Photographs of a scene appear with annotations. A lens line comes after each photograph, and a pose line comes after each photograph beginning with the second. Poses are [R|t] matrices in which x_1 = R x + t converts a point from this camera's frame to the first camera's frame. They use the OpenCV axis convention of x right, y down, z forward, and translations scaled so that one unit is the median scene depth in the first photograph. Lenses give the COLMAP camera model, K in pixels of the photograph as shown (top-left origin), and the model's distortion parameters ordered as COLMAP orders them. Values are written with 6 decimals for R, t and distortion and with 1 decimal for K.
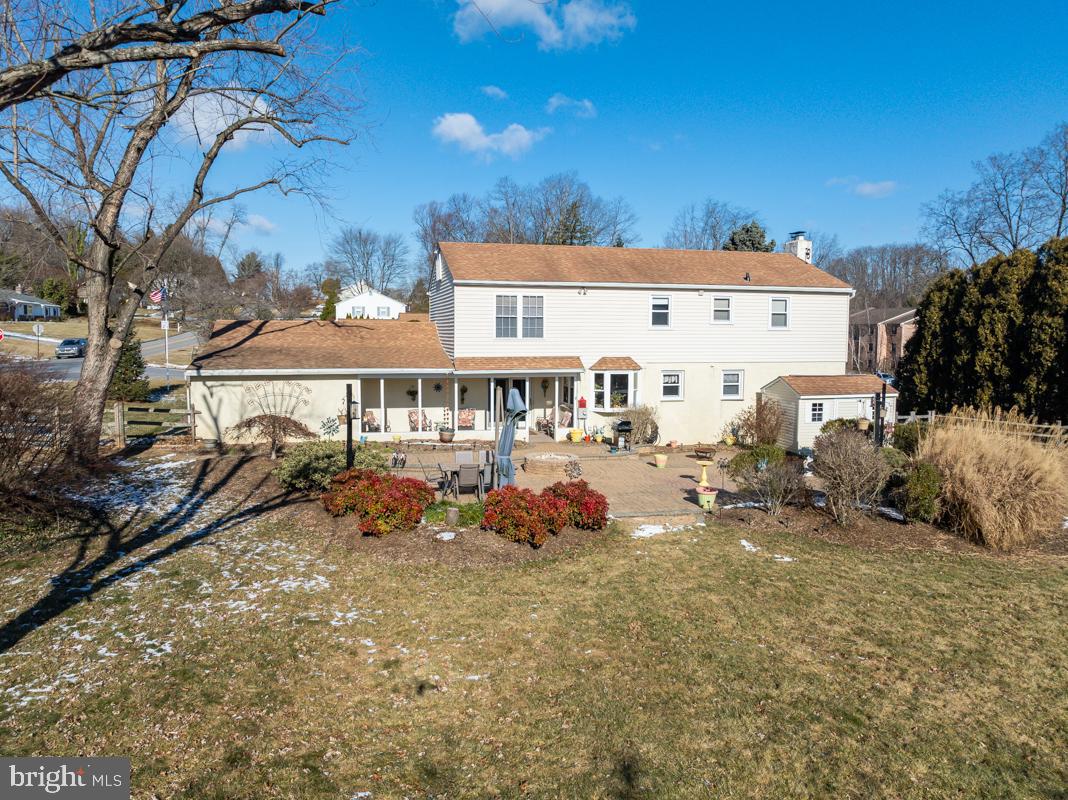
lens RADIAL K [[741.8, 0, 534.0], [0, 741.8, 400.0], [0, 0, 1]] dist [-0.040029, -0.004215]
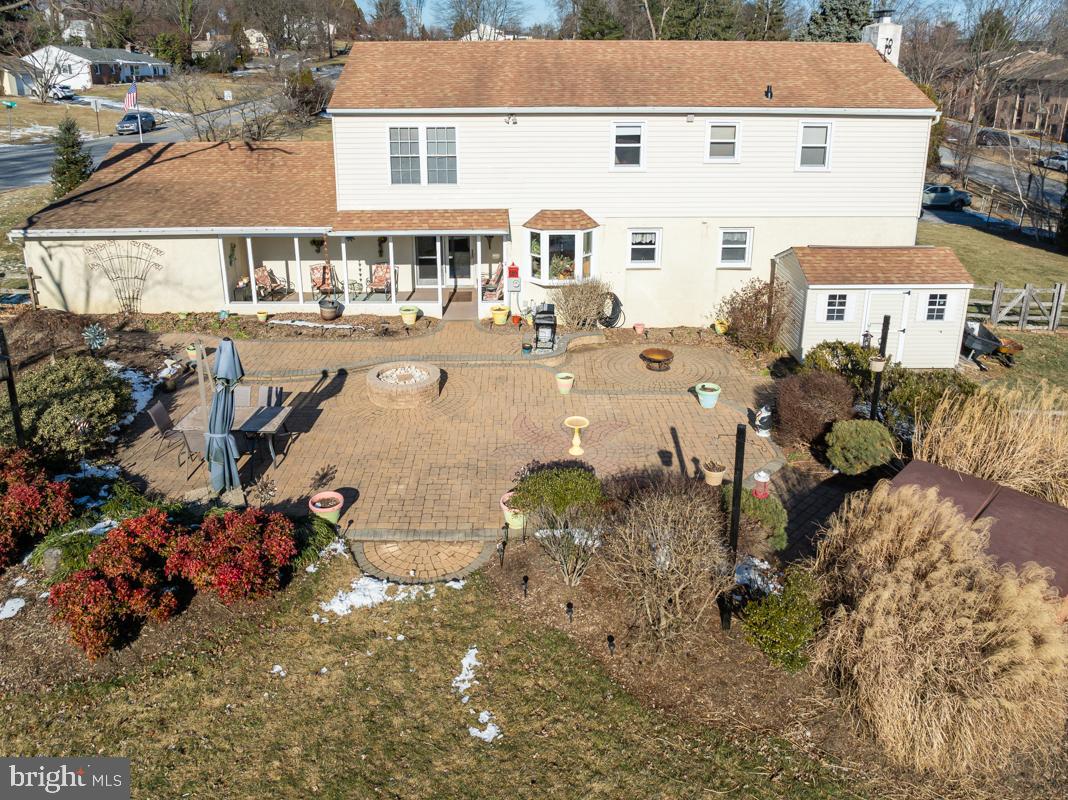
lens RADIAL K [[764.4, 0, 530.0], [0, 764.4, 305.2], [0, 0, 1]] dist [-0.050020, 0.002376]
pose [[0.975367, 0.060939, -0.212002, 0.247525], [-0.015061, 0.977238, 0.211611, -0.125482], [0.220072, -0.203205, 0.954084, 0.259137]]
